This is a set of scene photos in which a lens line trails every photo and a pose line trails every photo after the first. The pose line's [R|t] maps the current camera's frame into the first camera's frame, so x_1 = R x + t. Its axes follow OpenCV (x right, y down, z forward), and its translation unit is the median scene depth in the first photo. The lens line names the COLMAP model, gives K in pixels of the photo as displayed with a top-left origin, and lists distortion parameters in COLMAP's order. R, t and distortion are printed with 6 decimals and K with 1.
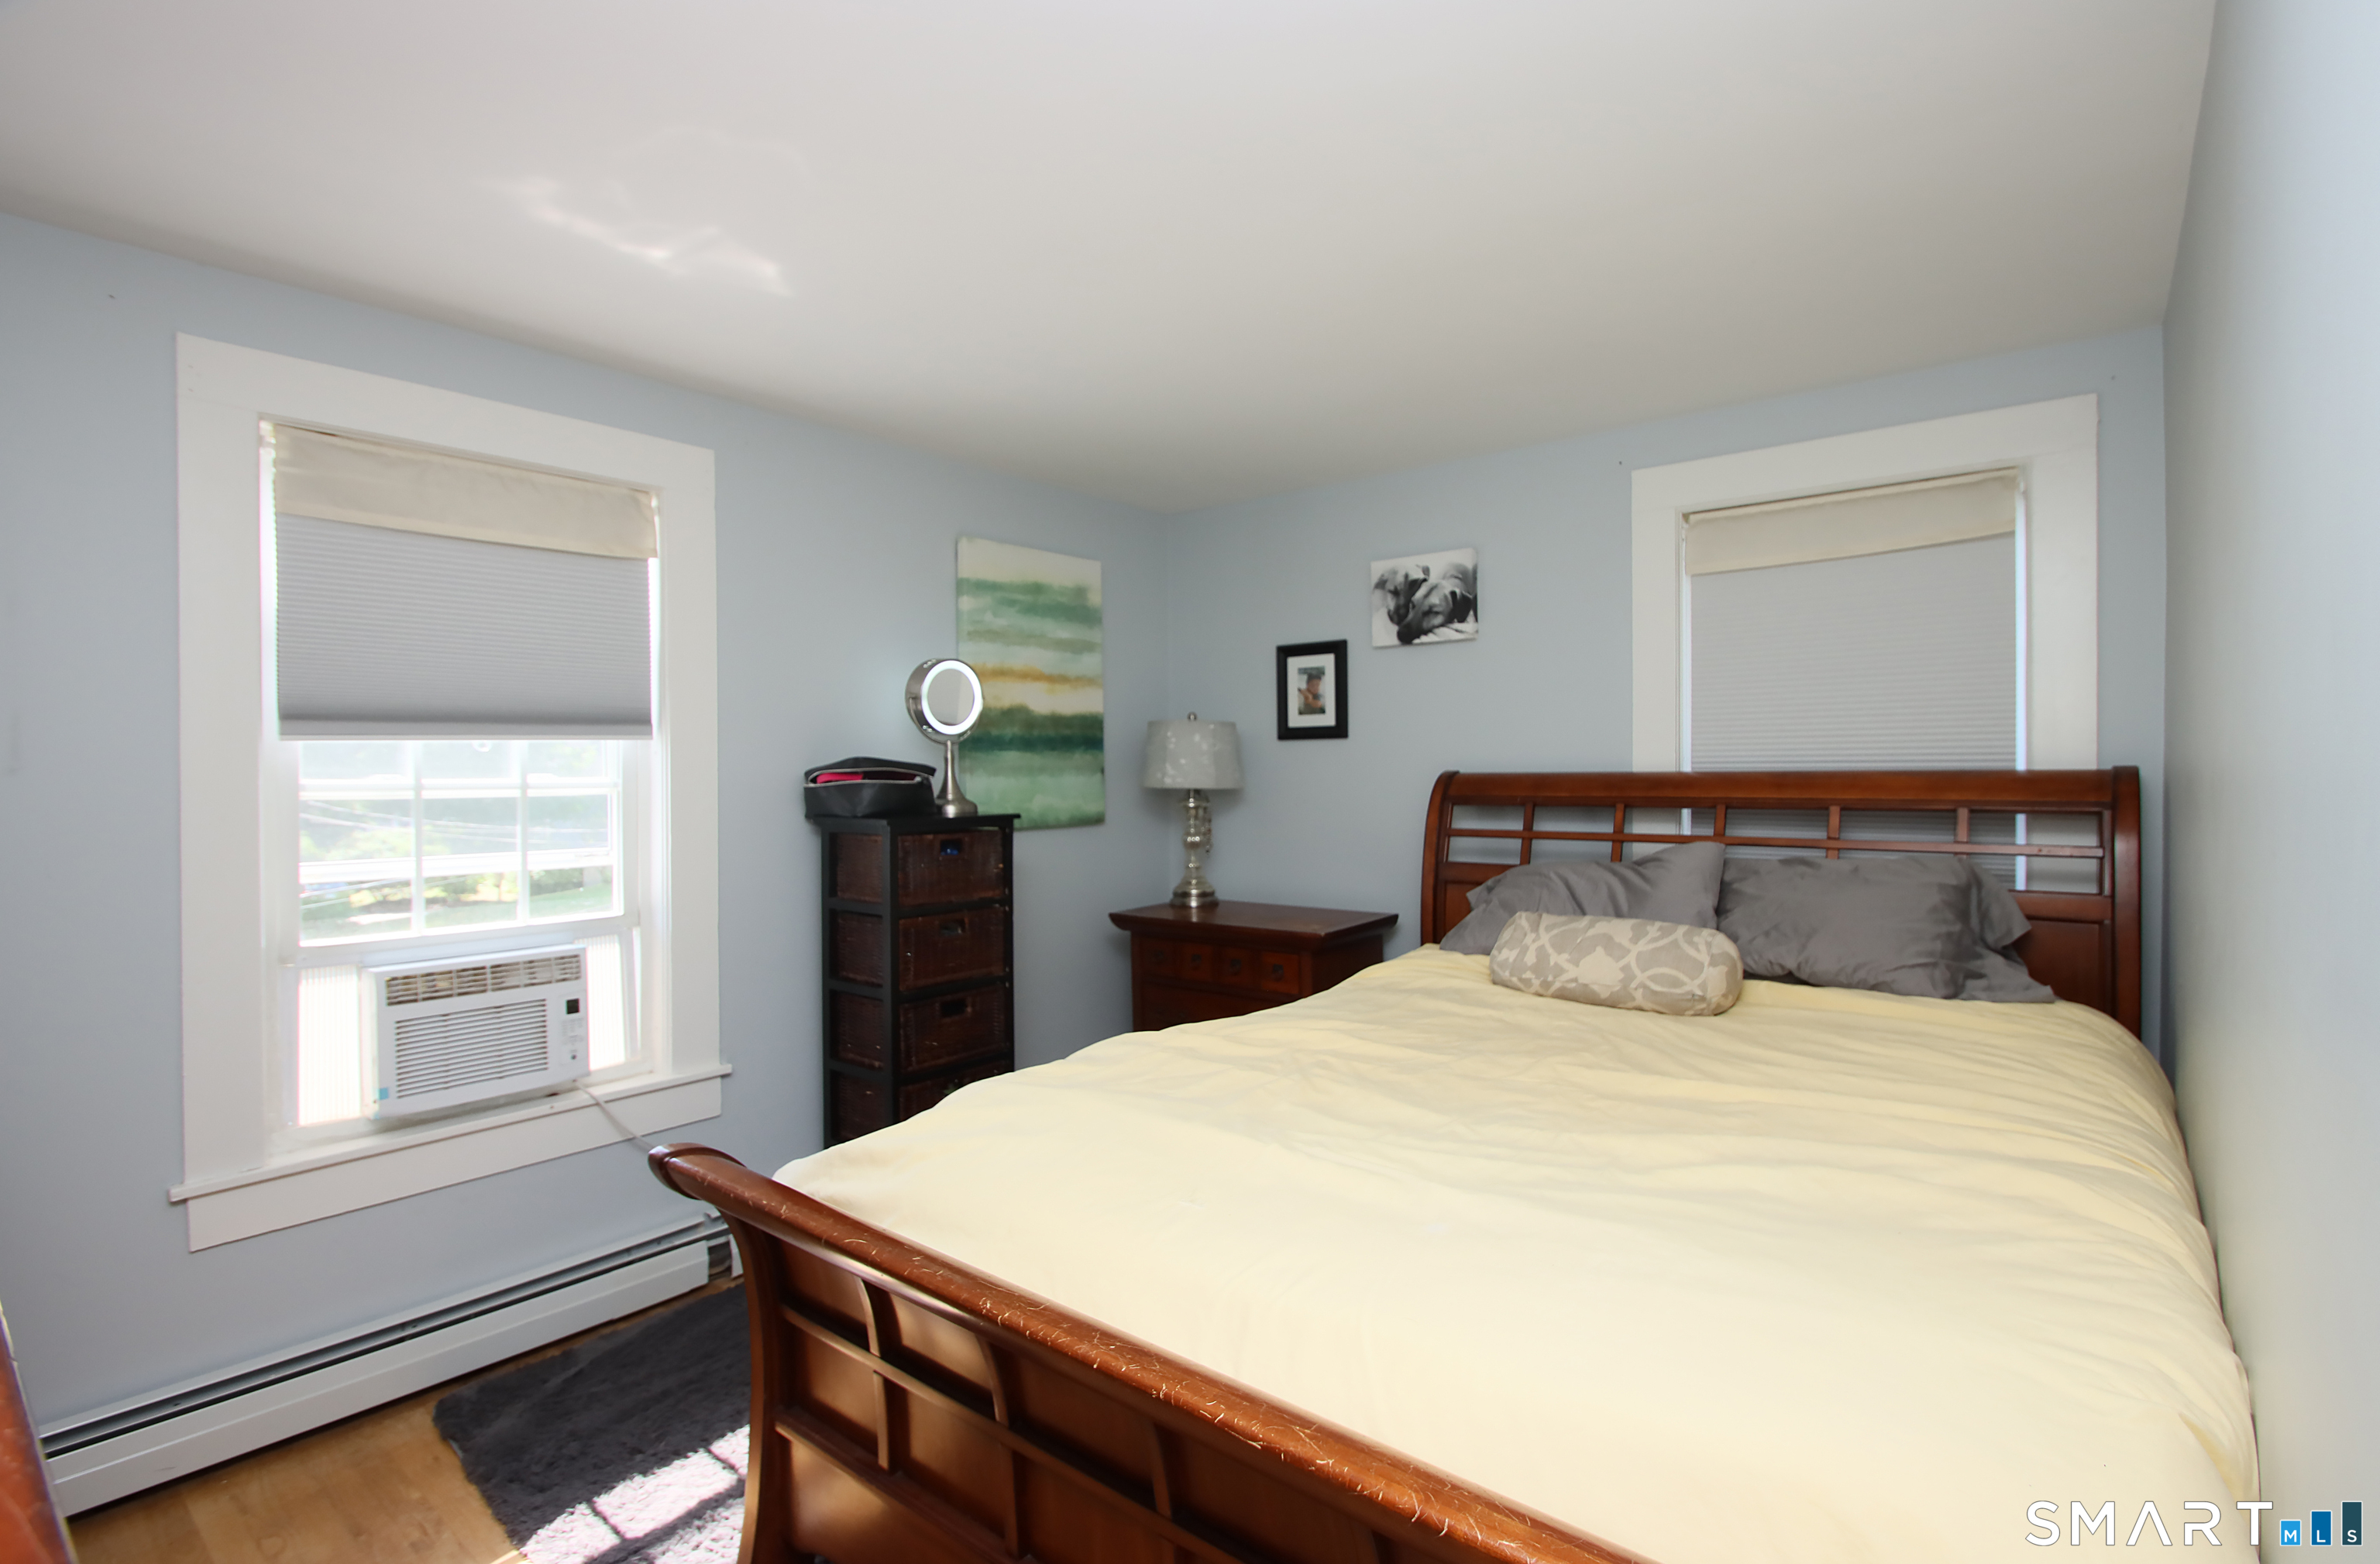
lens RADIAL K [[1103.6, 0, 1192.6], [0, 1103.6, 780.9], [0, 0, 1]] dist [0.001698, -0.011928]
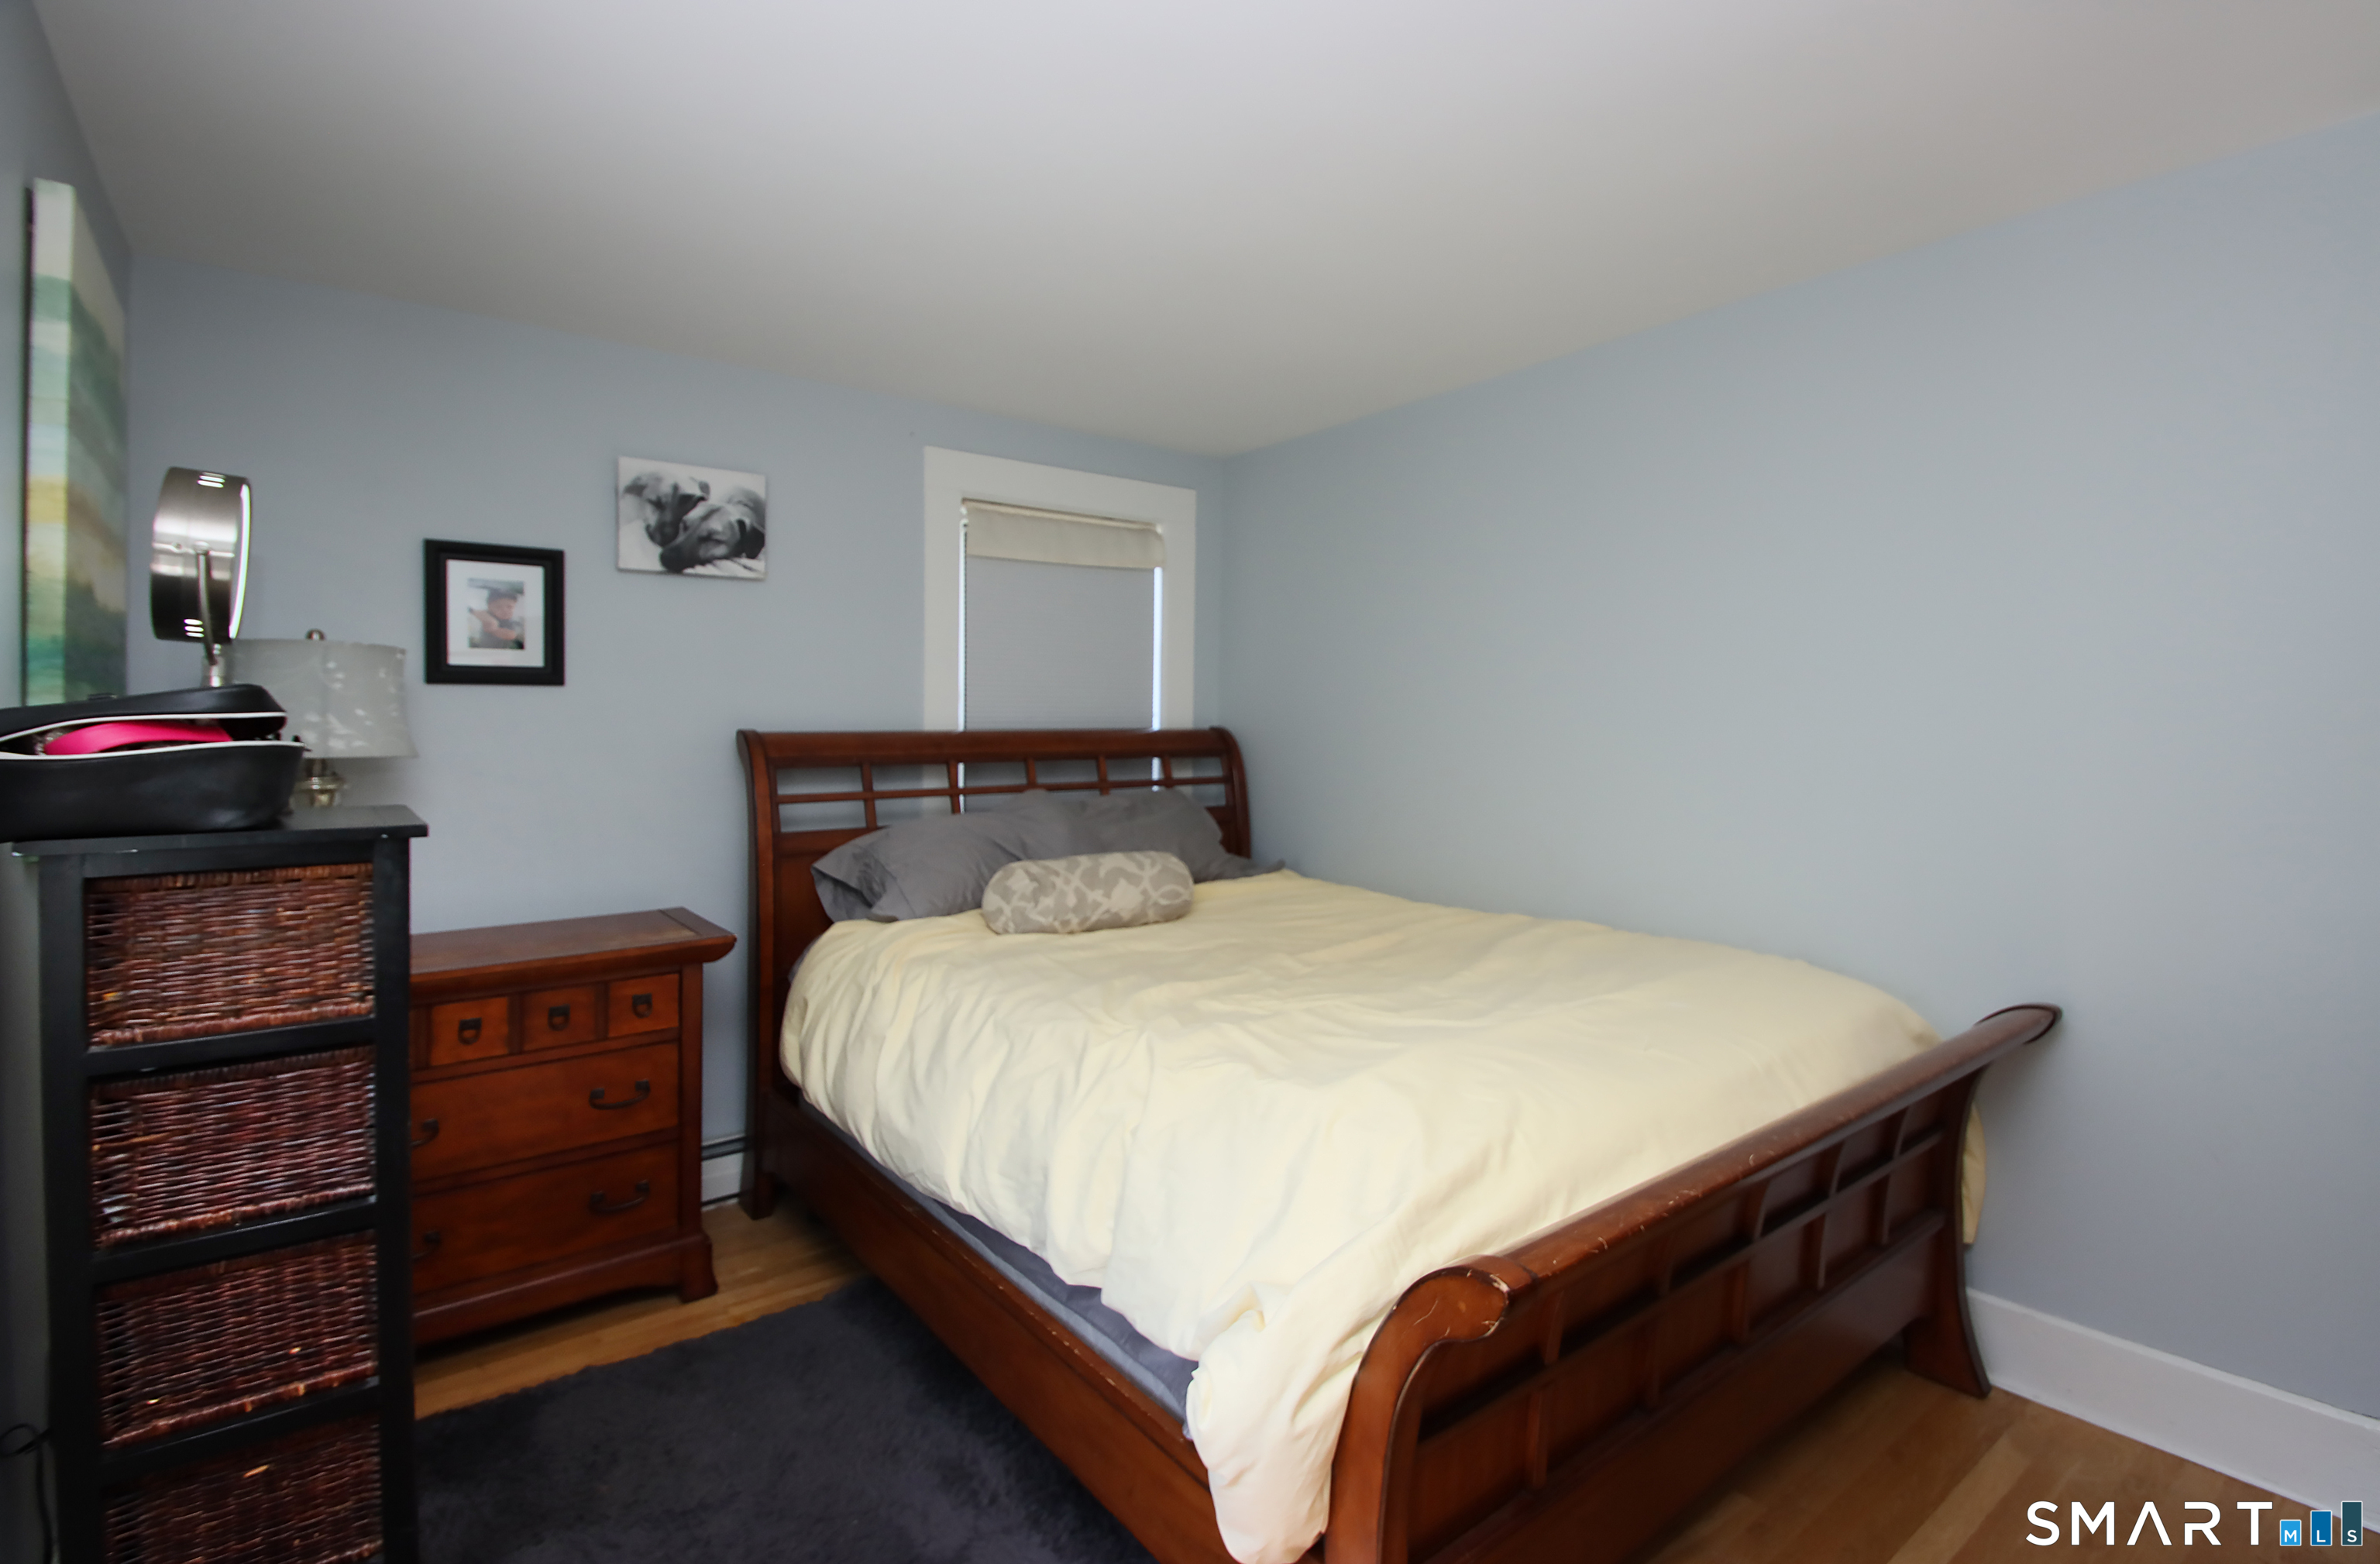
lens RADIAL K [[1103.6, 0, 1191.5], [0, 1103.6, 771.6], [0, 0, 1]] dist [0.001698, -0.011928]
pose [[0.216555, -0.033063, 0.975710, -0.524490], [0.012895, 0.999436, 0.031005, 0.001206], [-0.976185, 0.005868, 0.216859, 0.467951]]
